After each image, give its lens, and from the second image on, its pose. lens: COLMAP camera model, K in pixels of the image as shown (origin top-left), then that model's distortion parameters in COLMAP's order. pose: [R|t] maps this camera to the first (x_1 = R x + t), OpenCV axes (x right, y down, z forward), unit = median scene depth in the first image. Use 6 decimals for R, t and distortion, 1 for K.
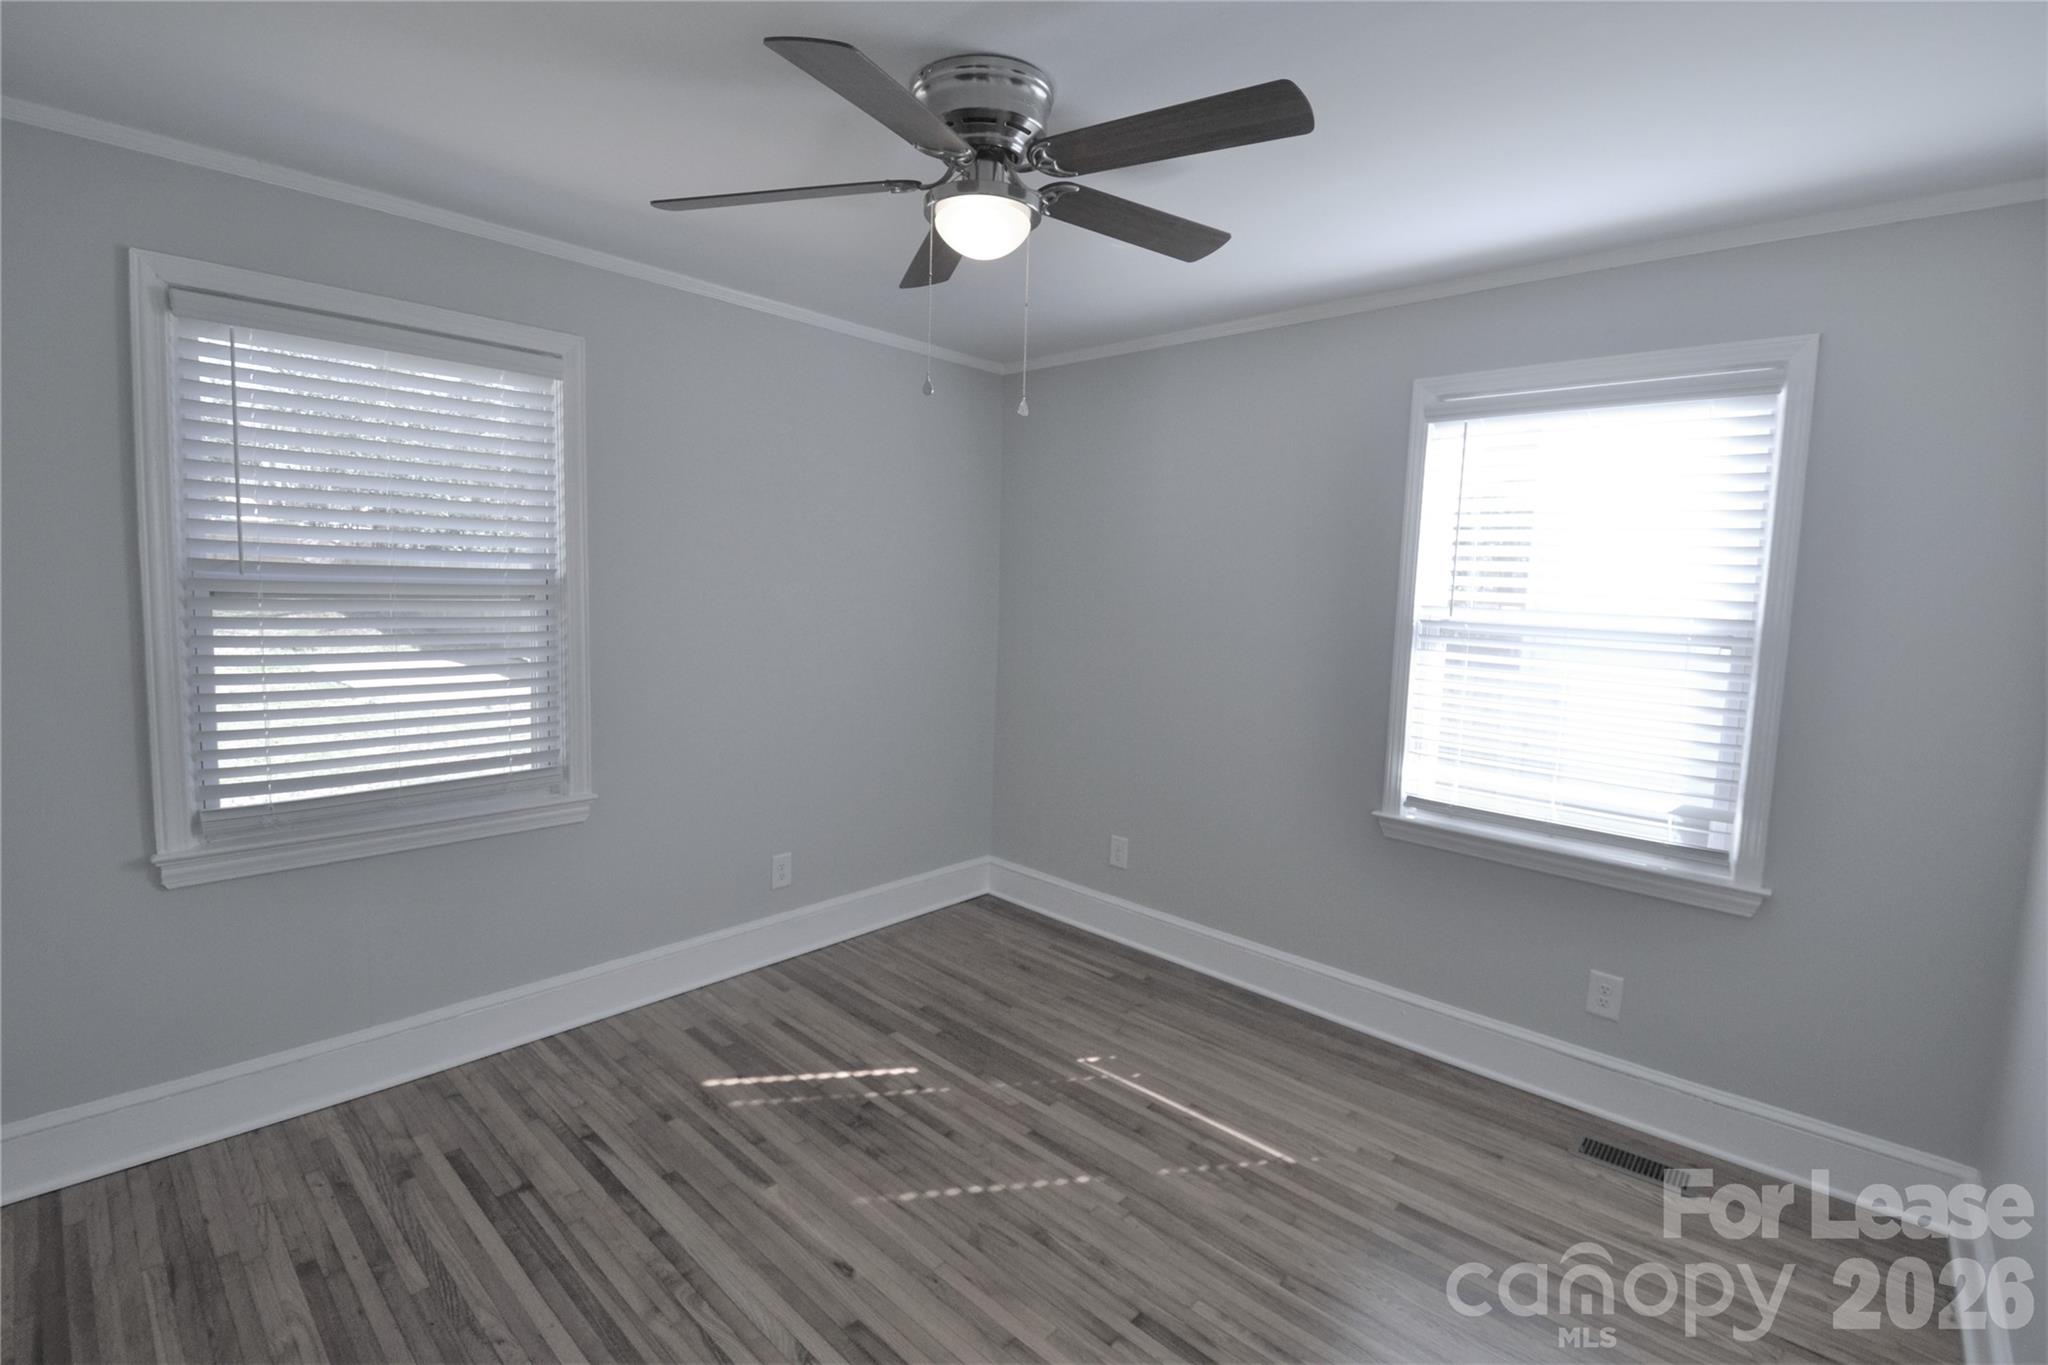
lens RADIAL K [[909.1, 0, 1033.4], [0, 909.1, 667.1], [0, 0, 1]] dist [0.000626, -0.014220]
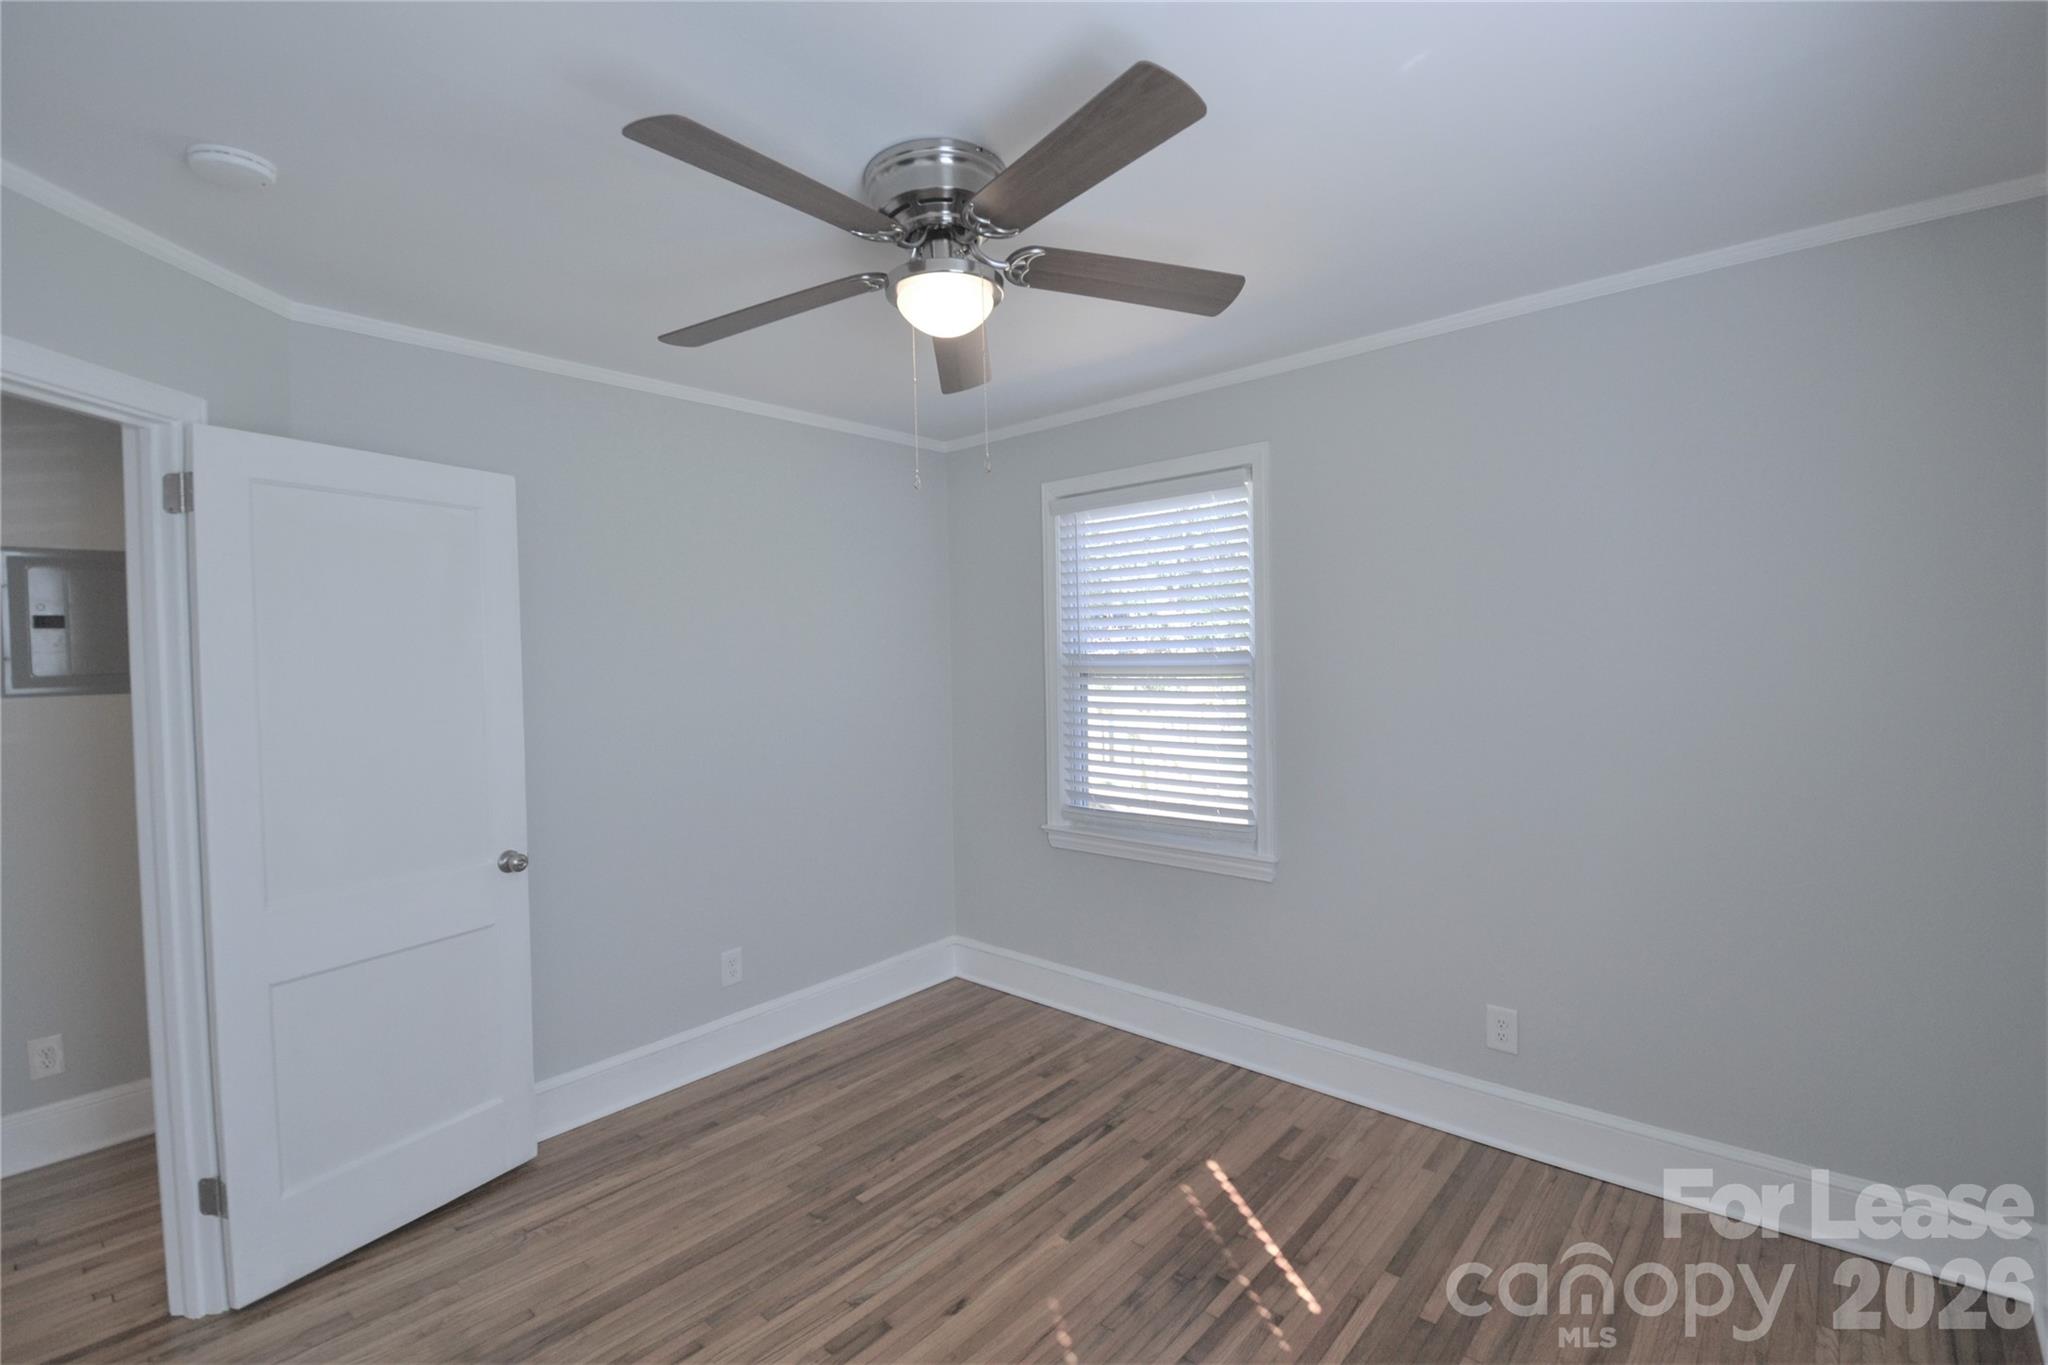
lens RADIAL K [[902.2, 0, 1016.7], [0, 902.2, 671.6], [0, 0, 1]] dist [-0.000150, -0.000373]
pose [[0.019031, 0.000309, -0.999819, 0.706188], [-0.062005, 0.998075, -0.000872, -0.075737], [0.997894, 0.062010, 0.019014, 0.823207]]
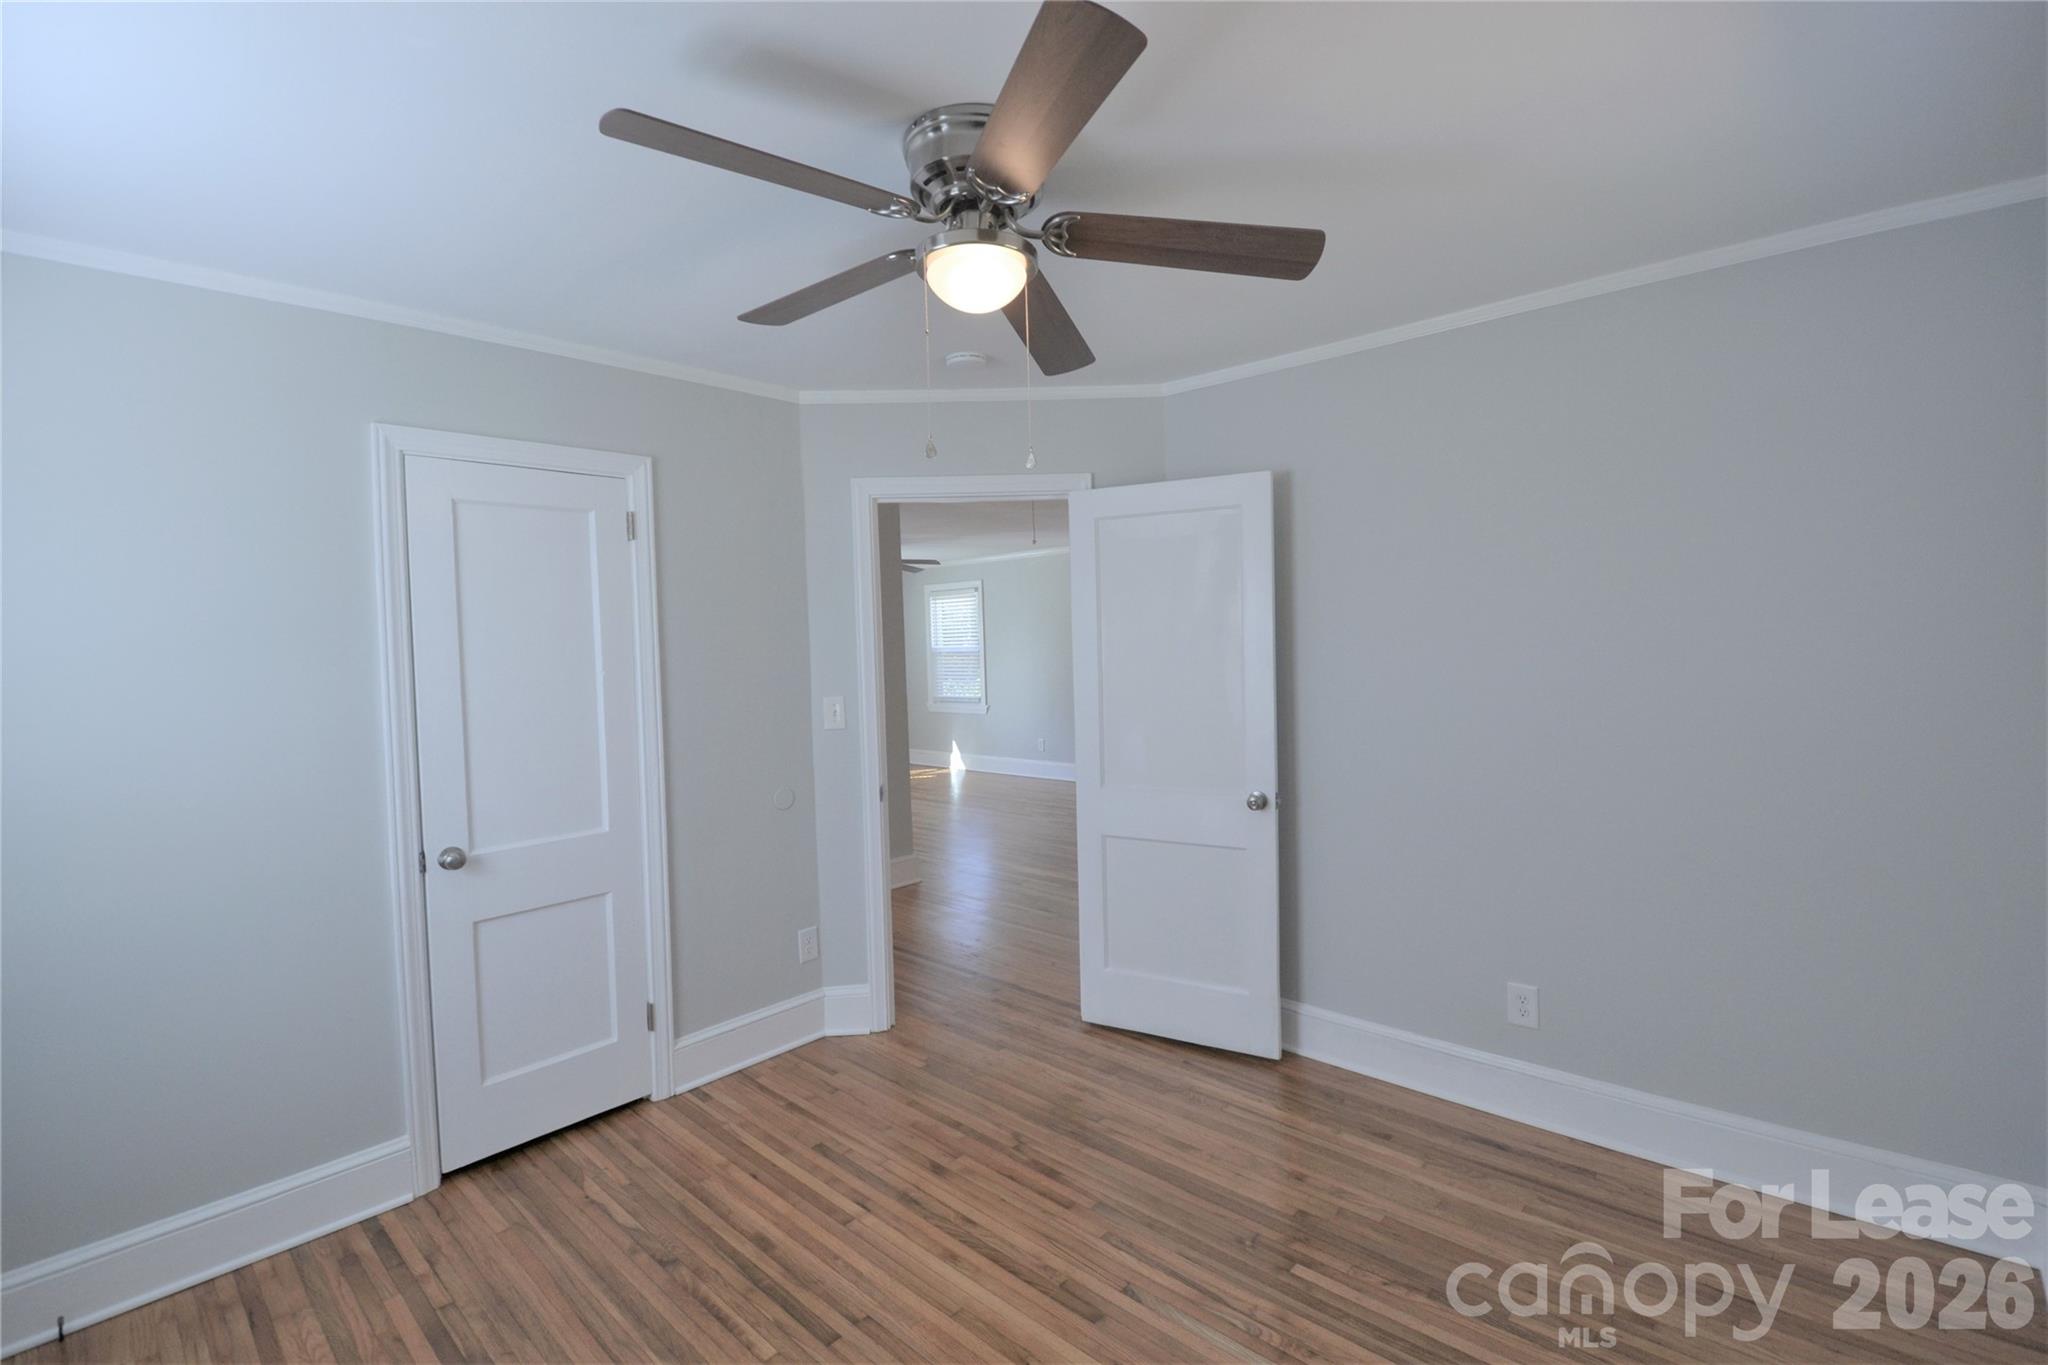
lens RADIAL K [[909.1, 0, 1033.4], [0, 909.1, 667.1], [0, 0, 1]] dist [0.000626, -0.014220]
pose [[-0.999394, 0.001209, -0.034797, -0.062343], [-0.003043, 0.992538, 0.121895, -0.151395], [0.034685, 0.121927, -0.991933, 1.510918]]
